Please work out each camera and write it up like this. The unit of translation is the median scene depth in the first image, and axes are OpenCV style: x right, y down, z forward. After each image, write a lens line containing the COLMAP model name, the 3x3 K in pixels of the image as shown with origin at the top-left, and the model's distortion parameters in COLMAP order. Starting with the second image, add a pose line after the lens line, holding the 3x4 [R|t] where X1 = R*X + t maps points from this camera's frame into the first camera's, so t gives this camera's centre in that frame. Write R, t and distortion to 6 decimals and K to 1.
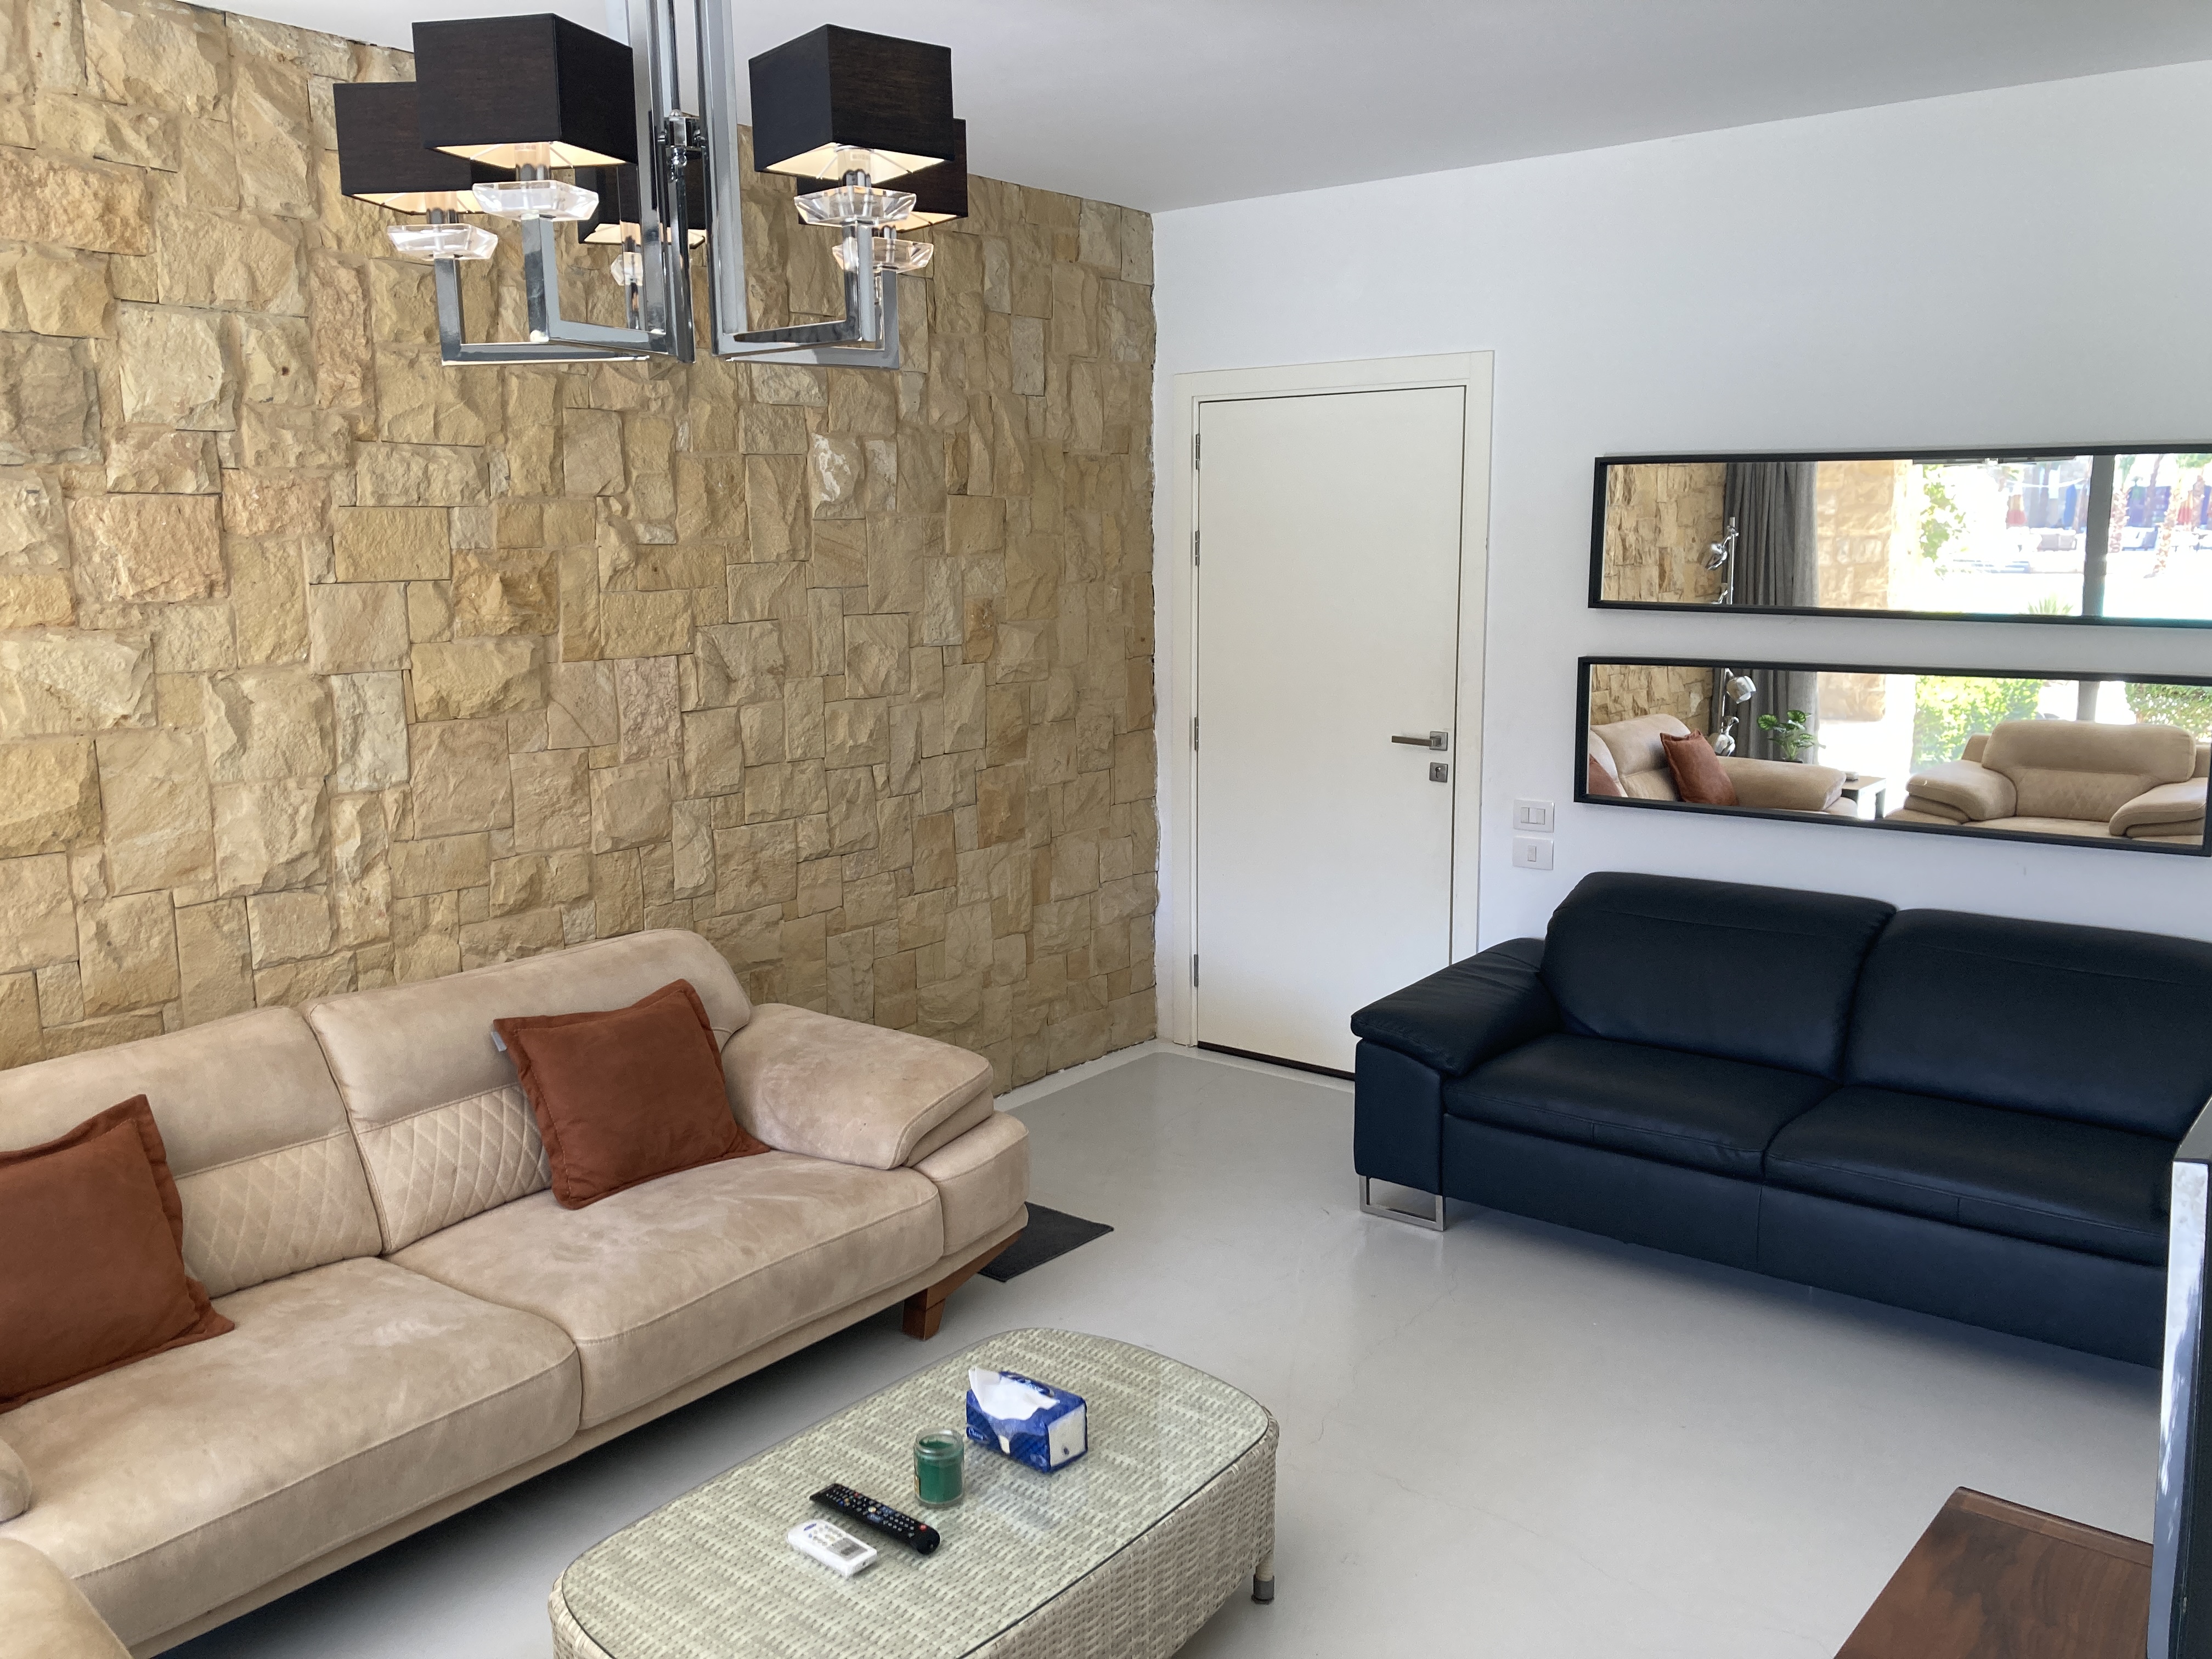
lens RADIAL K [[1869.7, 0, 1095.6], [0, 1869.7, 838.2], [0, 0, 1]] dist [0.077279, -0.063424]
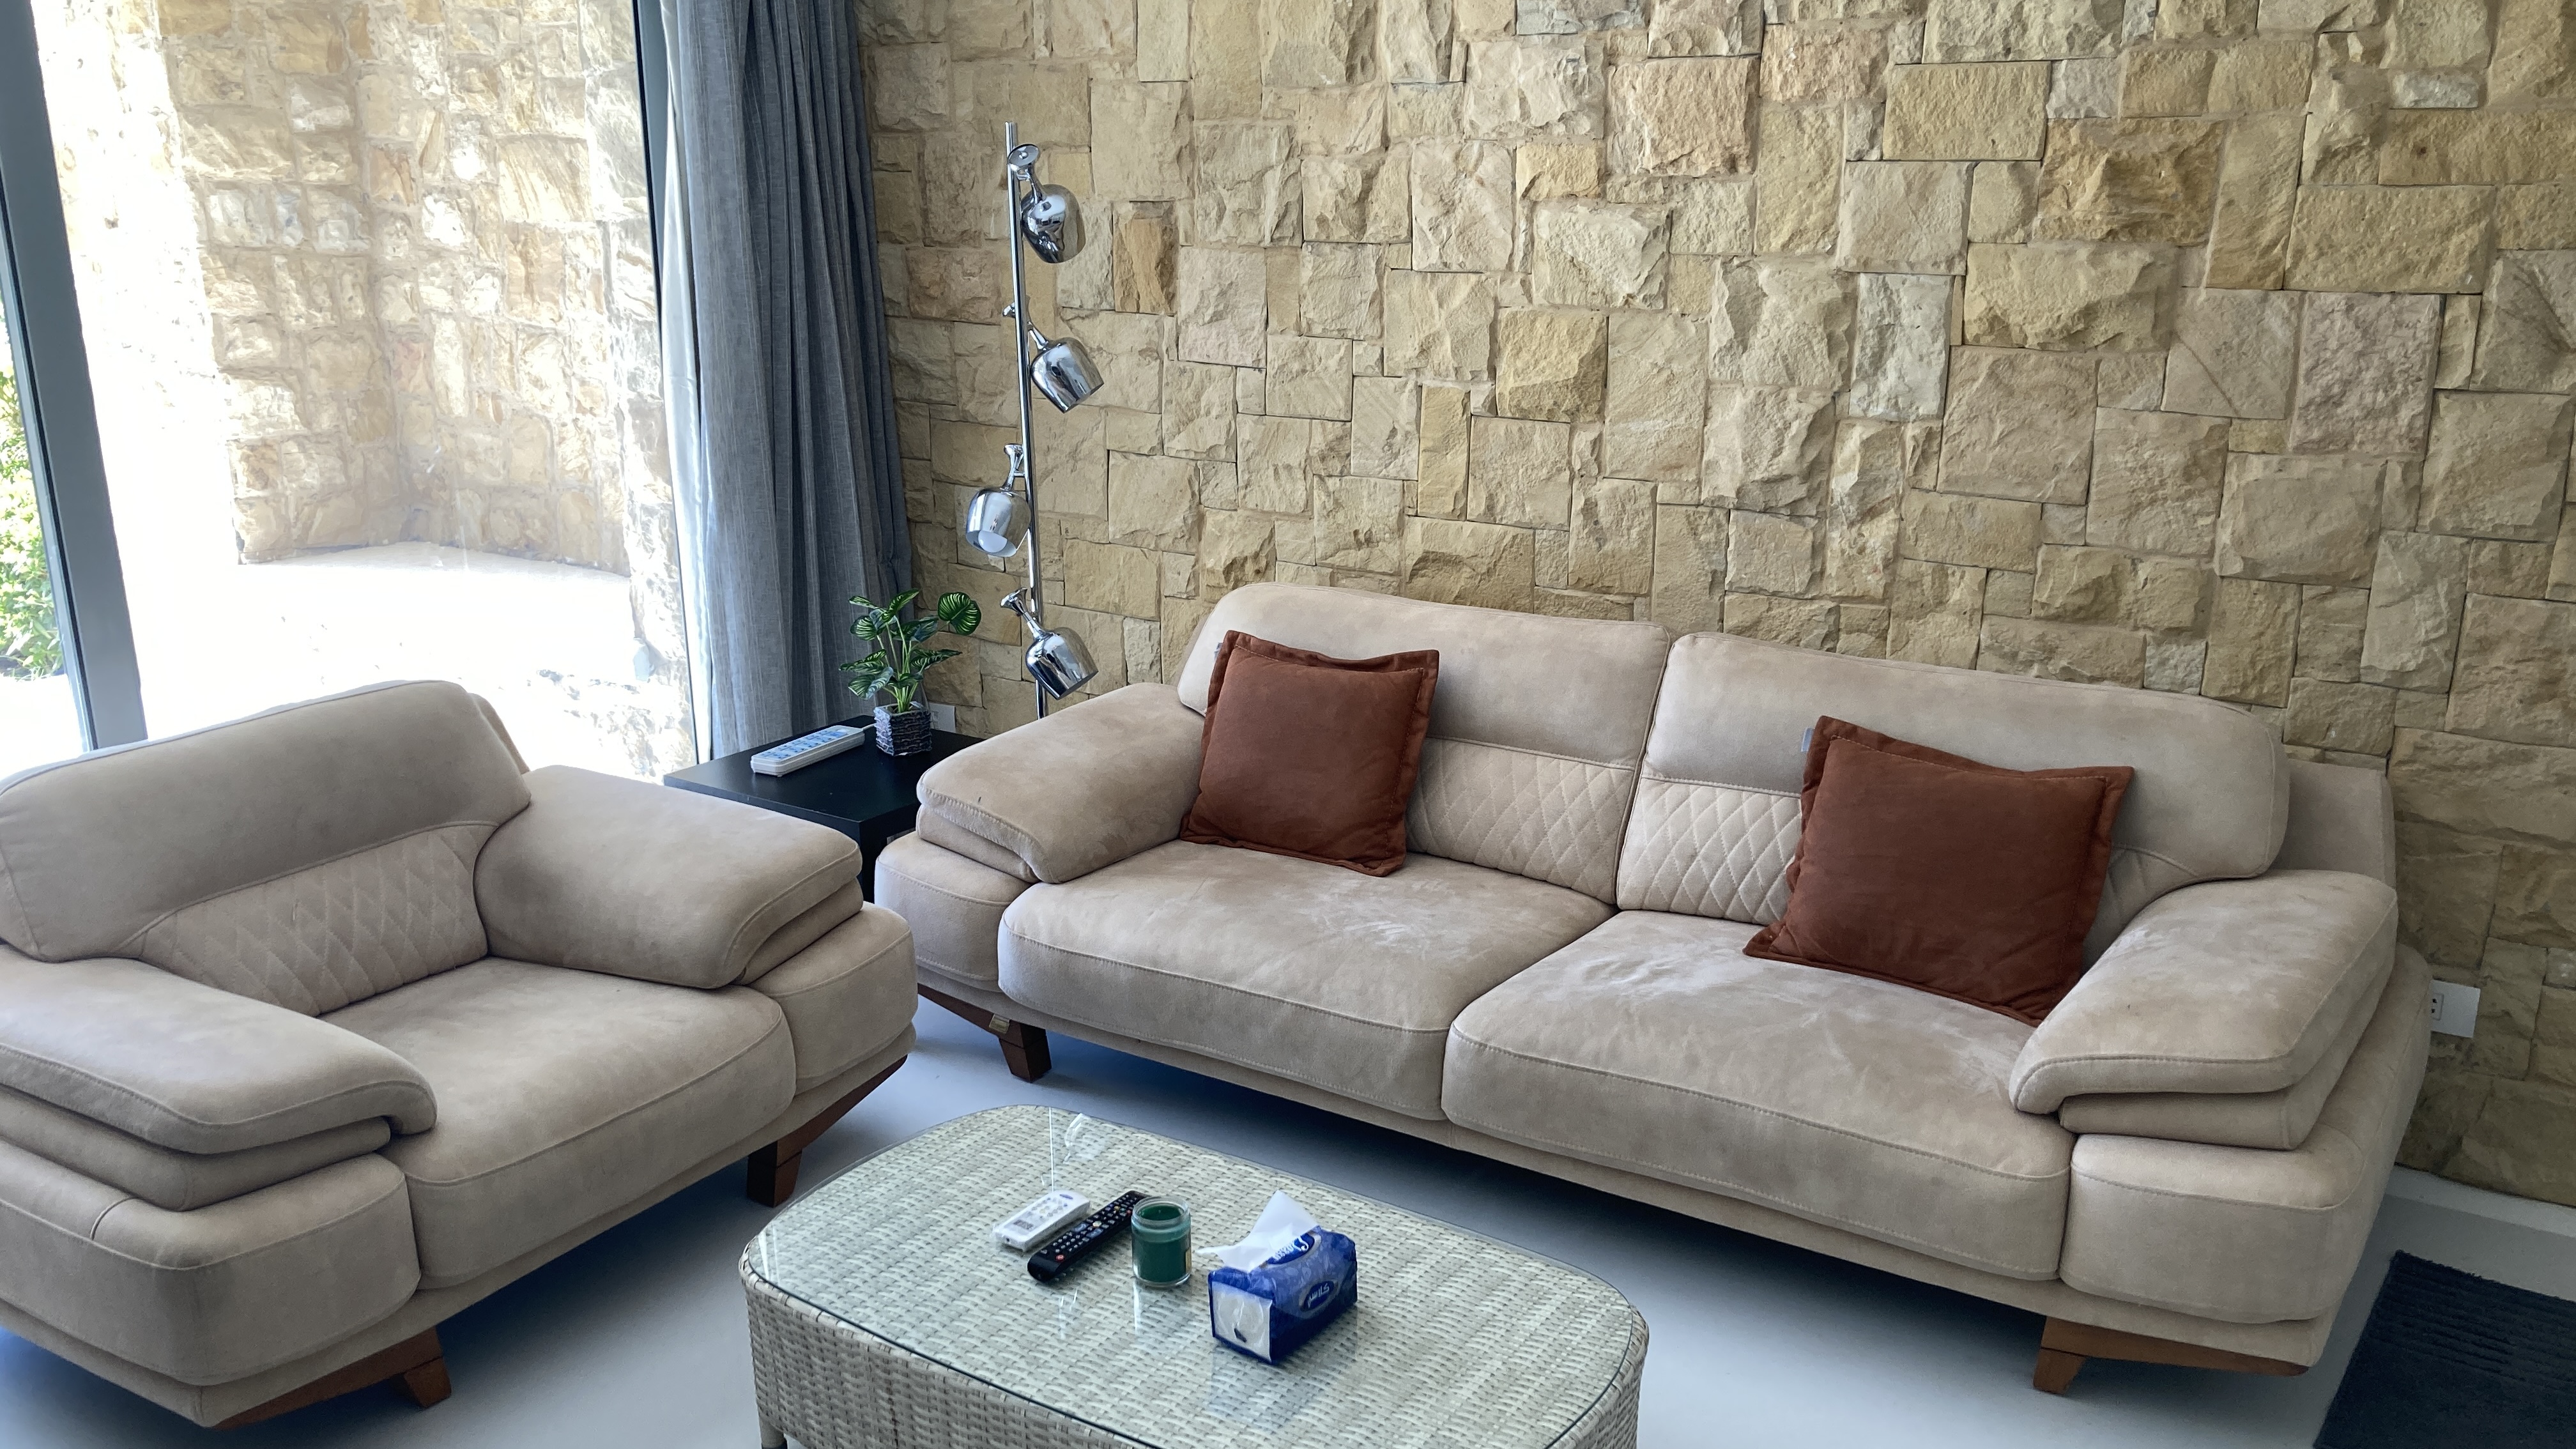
lens RADIAL K [[2171.3, 0, 1258.9], [0, 2171.3, 766.6], [0, 0, 1]] dist [0.060889, -0.047194]
pose [[0.071781, 0.287798, -0.954997, 0.568597], [-0.160678, 0.948298, 0.273702, -0.101324], [0.984393, 0.133801, 0.114312, 0.653391]]
